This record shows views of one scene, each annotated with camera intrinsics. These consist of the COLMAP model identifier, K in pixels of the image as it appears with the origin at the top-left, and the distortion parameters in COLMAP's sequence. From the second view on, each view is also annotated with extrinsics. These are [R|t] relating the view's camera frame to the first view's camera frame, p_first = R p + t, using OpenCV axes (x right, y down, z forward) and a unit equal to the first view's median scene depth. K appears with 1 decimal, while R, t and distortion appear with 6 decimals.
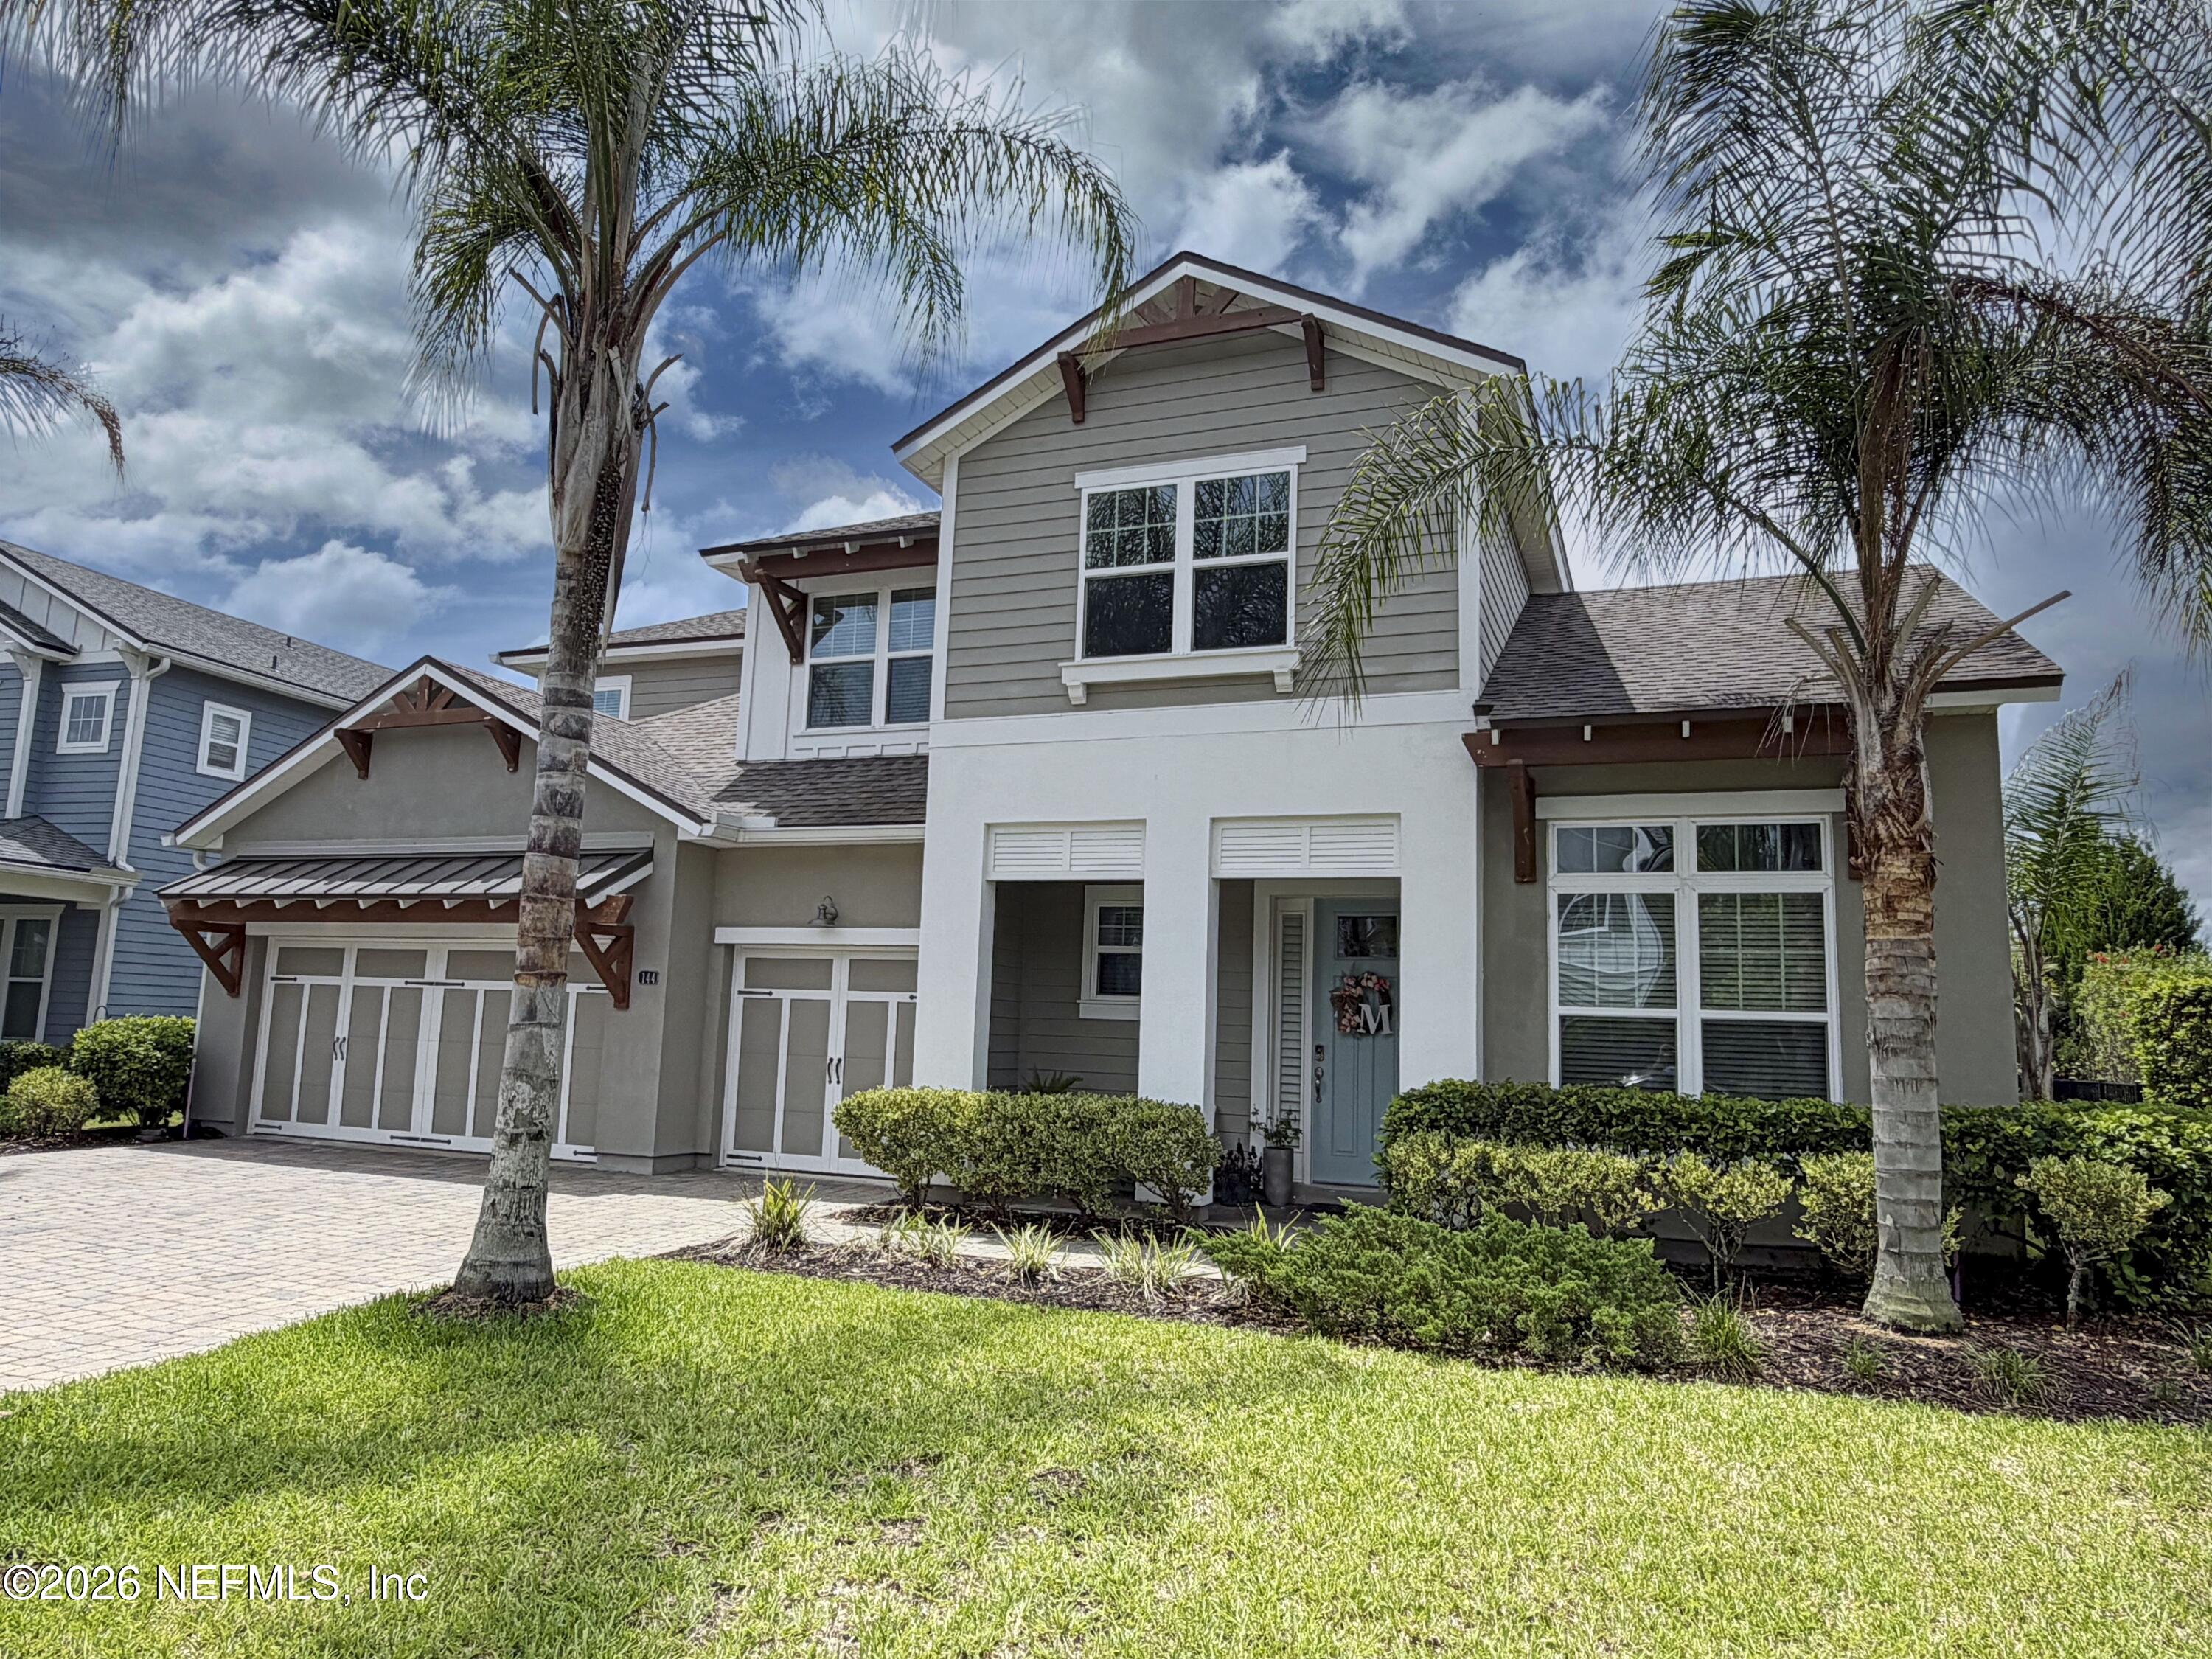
lens RADIAL K [[1360.7, 0, 1095.5], [0, 1360.7, 856.0], [0, 0, 1]] dist [0.004014, 0.001020]
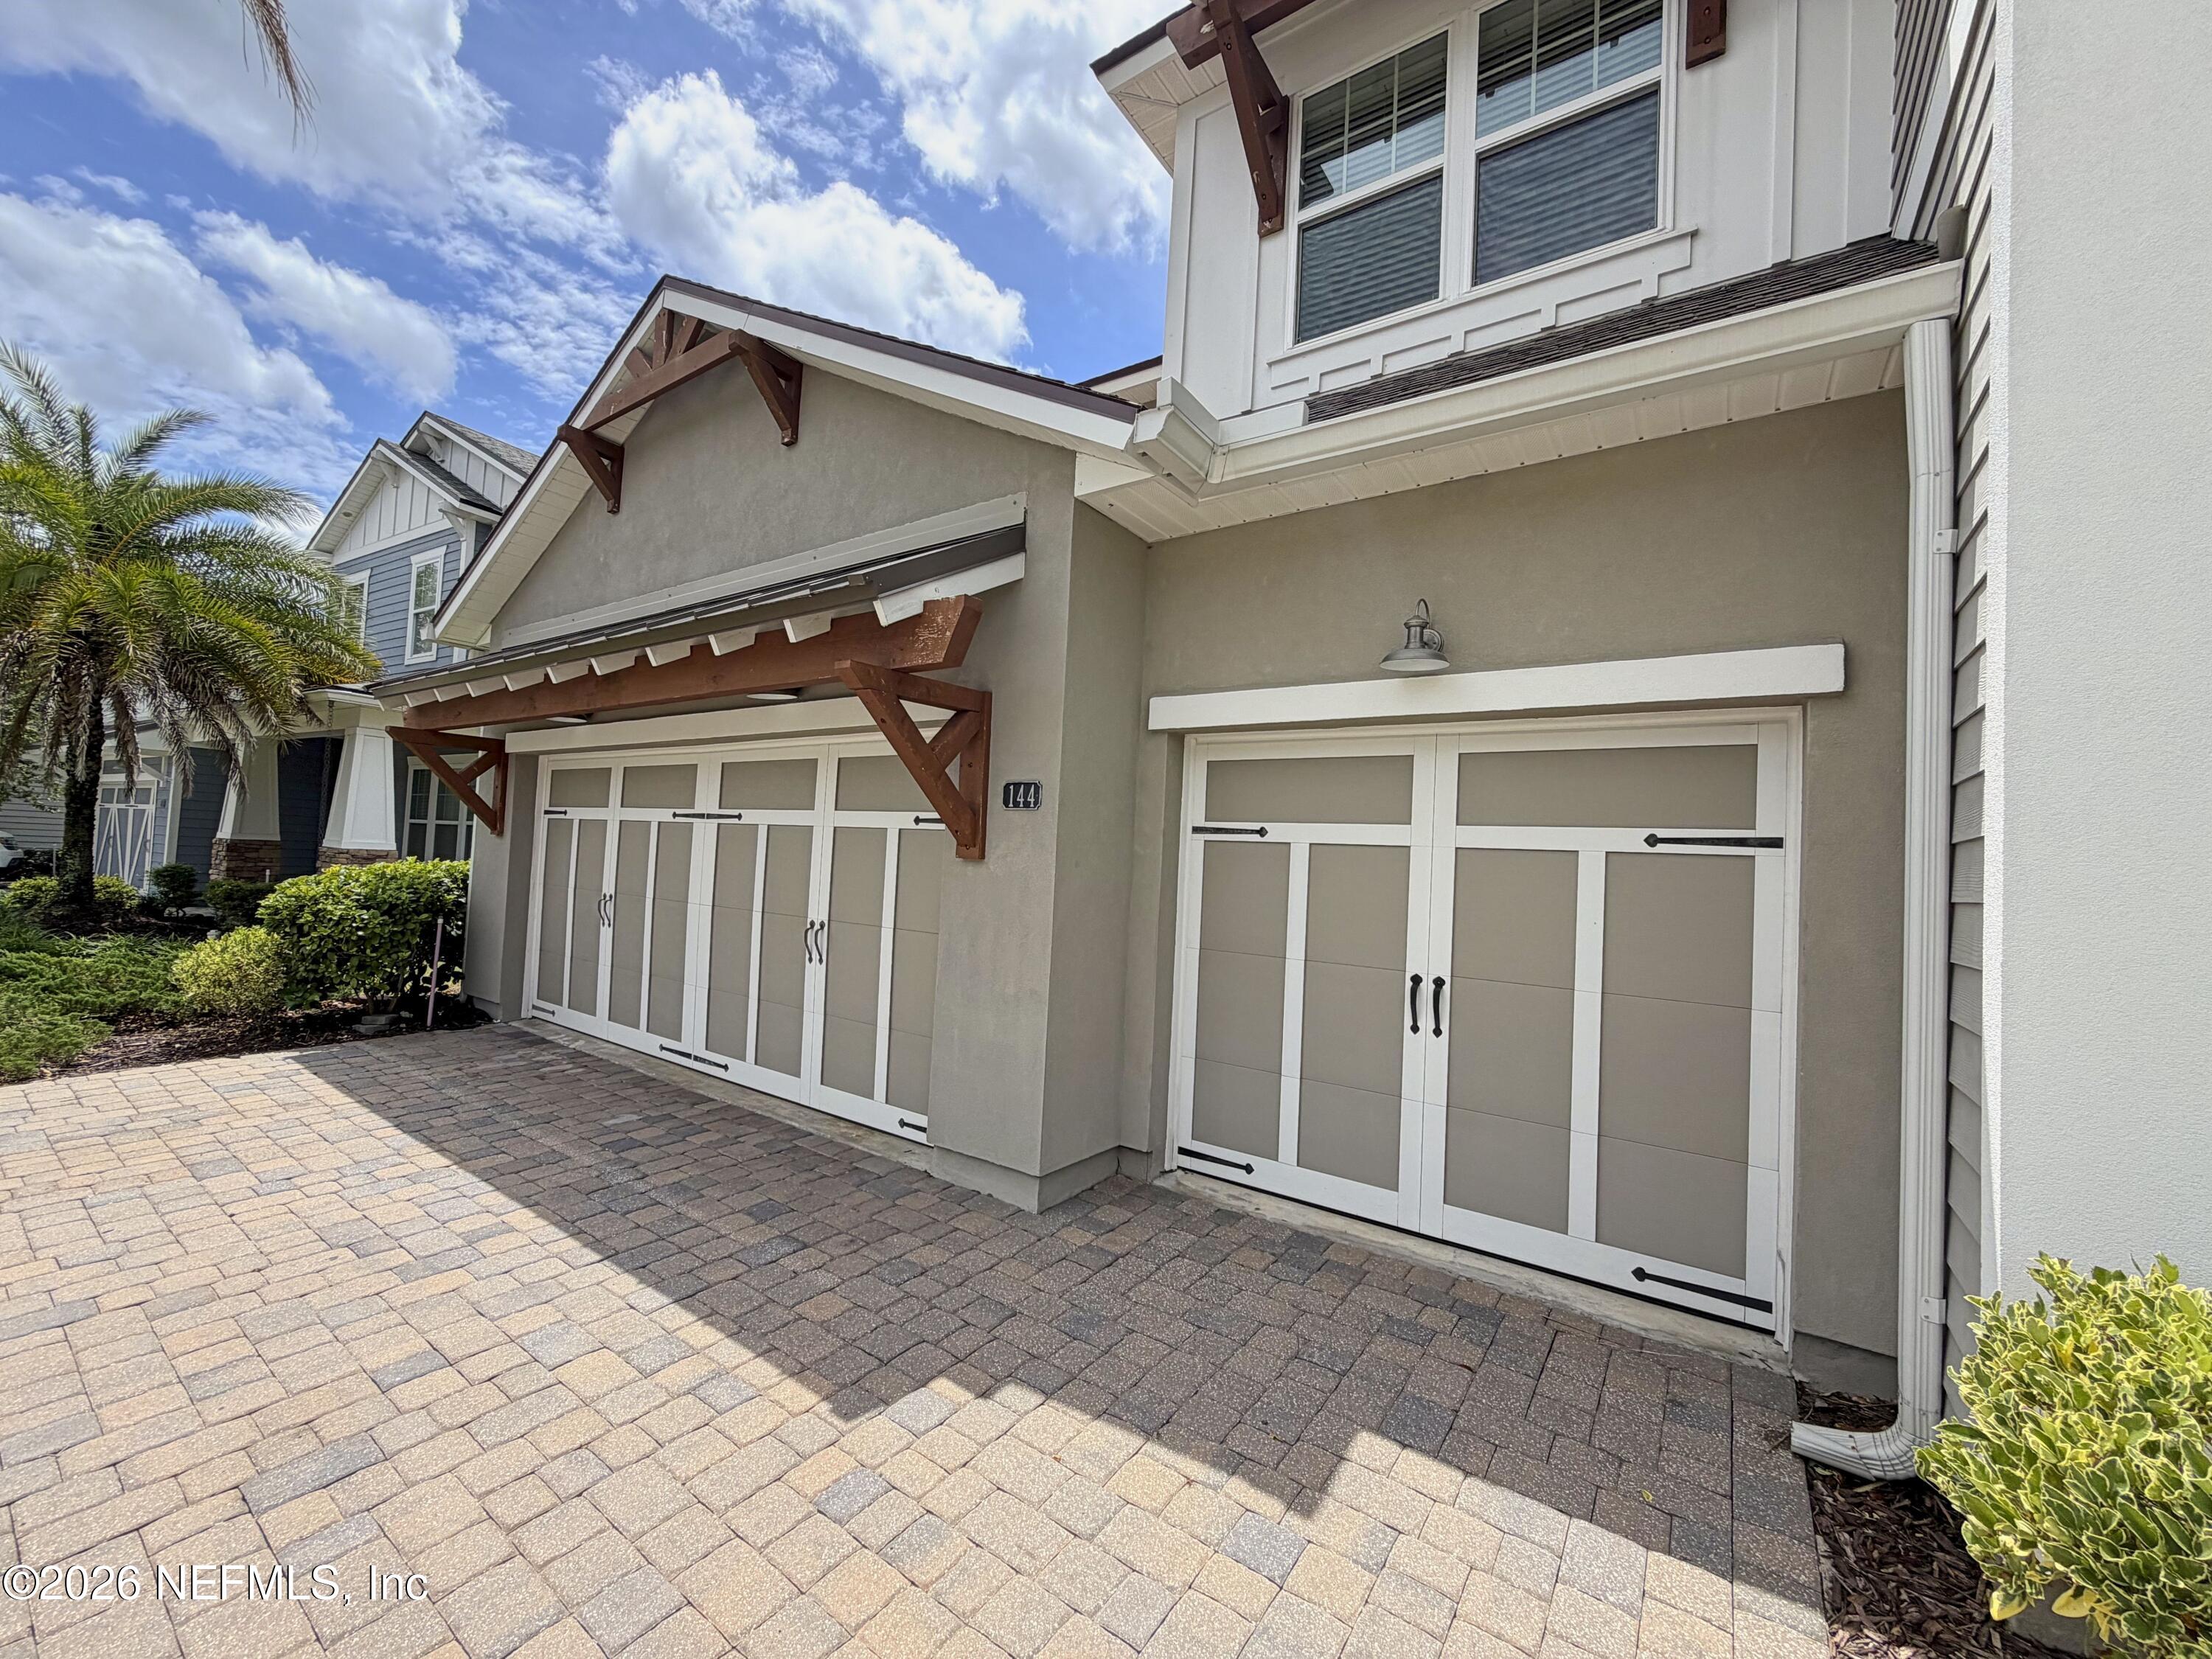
lens RADIAL K [[880.0, 0, 1106.0], [0, 880.0, 829.5], [0, 0, 1]] dist [0.000952, 0.000098]
pose [[0.972951, 0.003379, -0.230988, -0.222261], [0.015071, 0.996835, 0.078061, 0.075675], [0.230521, -0.079431, 0.969820, 0.688151]]
